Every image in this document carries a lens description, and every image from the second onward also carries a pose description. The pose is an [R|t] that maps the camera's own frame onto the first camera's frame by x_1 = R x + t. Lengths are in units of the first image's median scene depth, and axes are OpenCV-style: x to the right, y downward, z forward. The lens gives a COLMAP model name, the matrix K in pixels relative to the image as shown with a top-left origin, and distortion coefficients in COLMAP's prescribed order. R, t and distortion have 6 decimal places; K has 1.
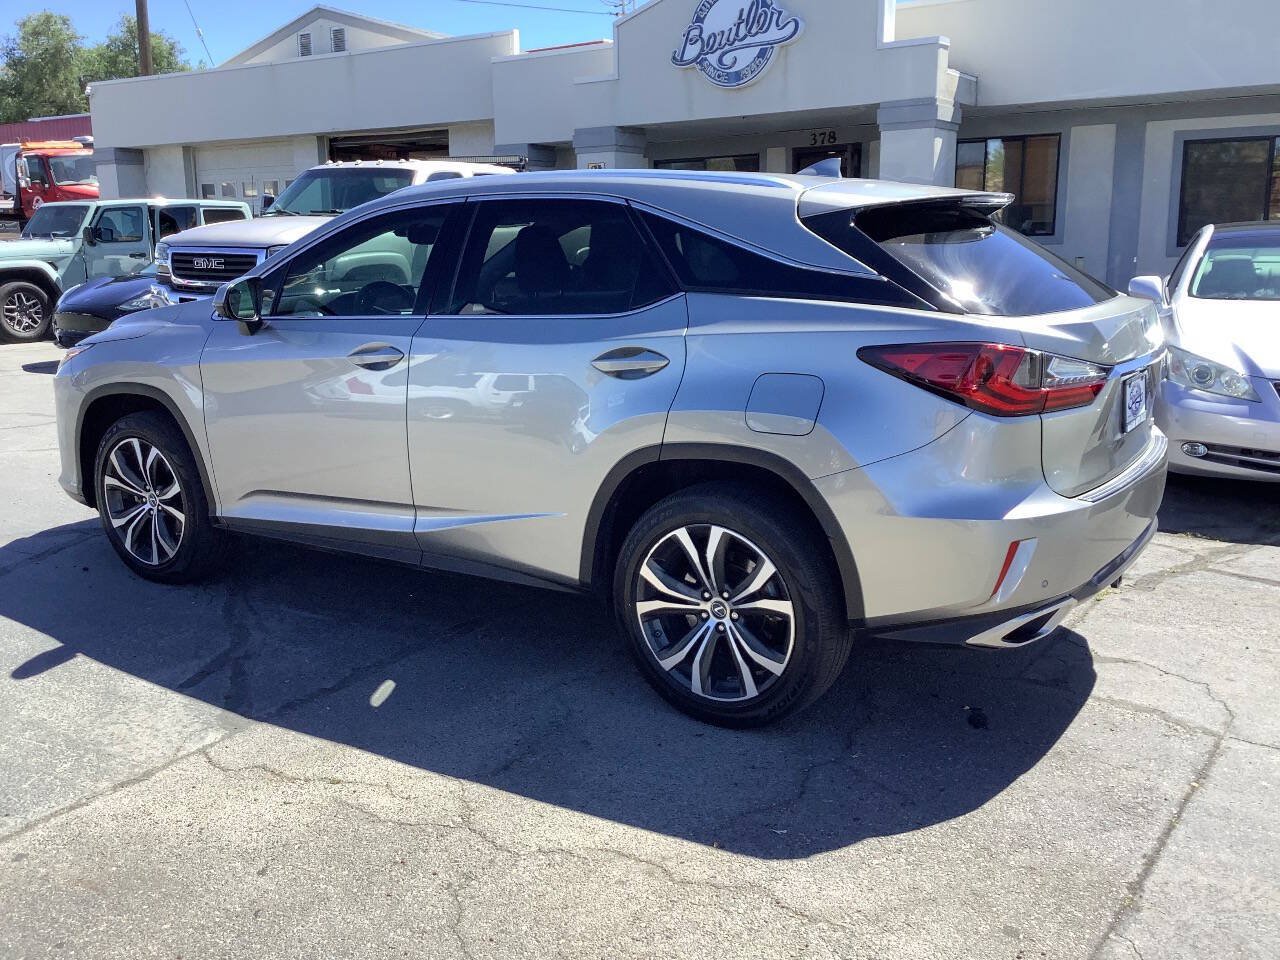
lens RADIAL K [[1141.1, 0, 640.0], [0, 1141.1, 480.0], [0, 0, 1]] dist [0.111290, -0.195123]
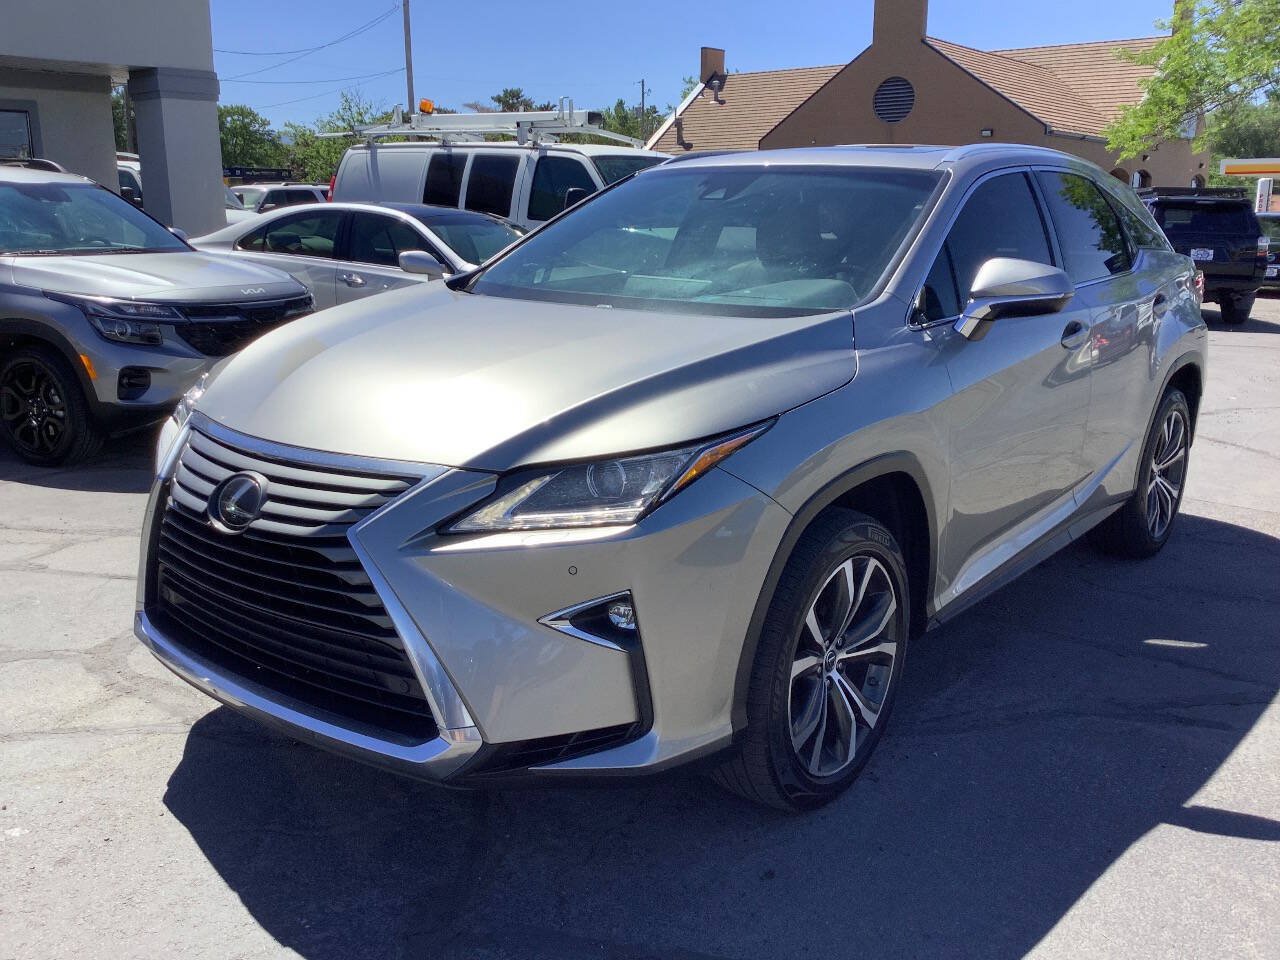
lens RADIAL K [[1141.1, 0, 640.0], [0, 1141.1, 480.0], [0, 0, 1]] dist [0.111290, -0.195123]
pose [[0.117520, -0.219057, 0.968609, -1.302350], [0.207909, 0.959179, 0.191699, -0.269053], [-0.971063, 0.178855, 0.158266, 1.316315]]
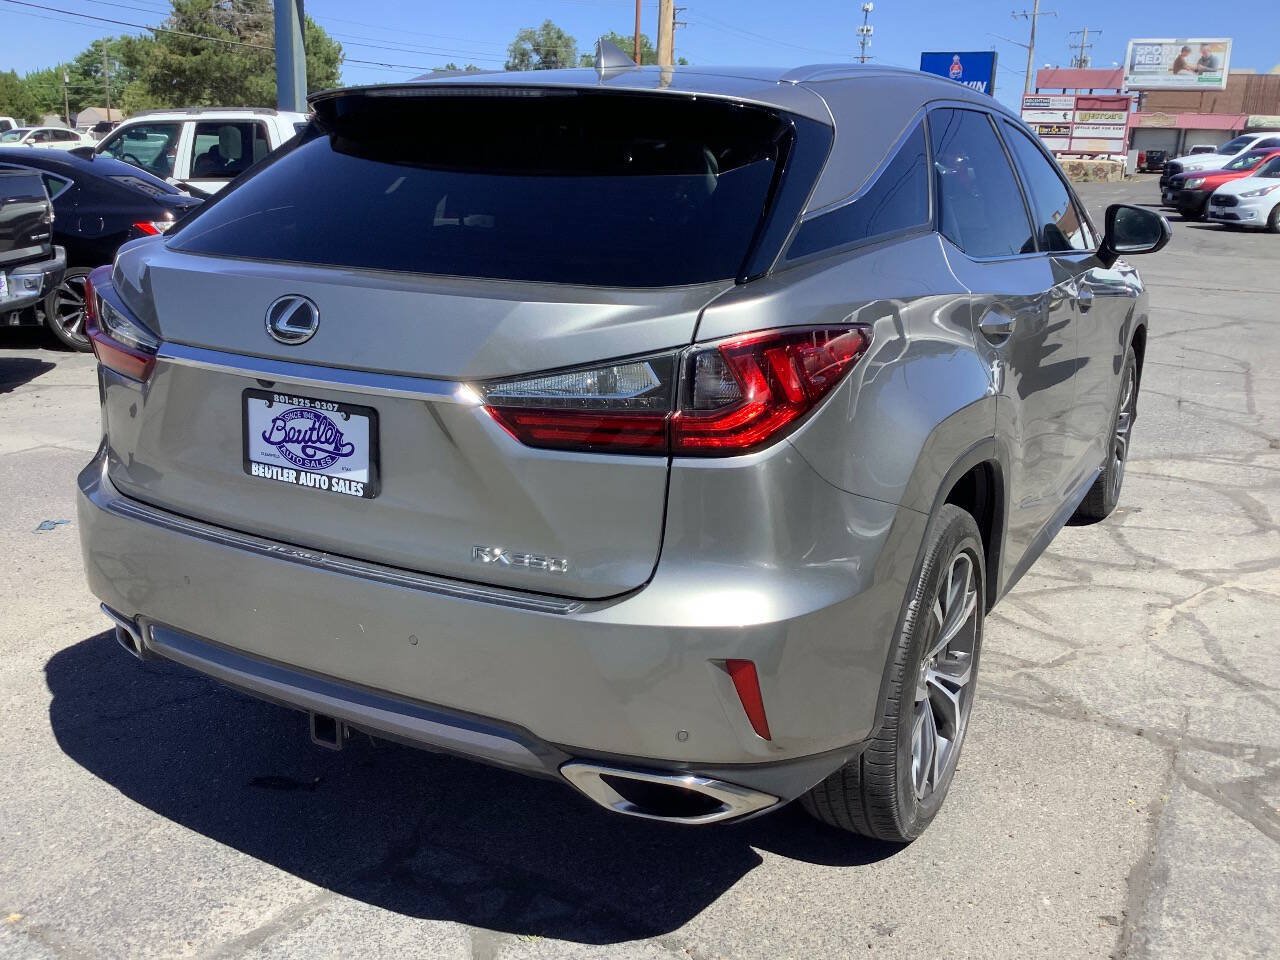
lens RADIAL K [[1141.1, 0, 640.0], [0, 1141.1, 480.0], [0, 0, 1]] dist [0.111290, -0.195123]
pose [[0.074117, 0.278330, -0.957621, 0.949528], [-0.238655, 0.937310, 0.253956, -0.224919], [0.968272, 0.209719, 0.135896, 1.037758]]
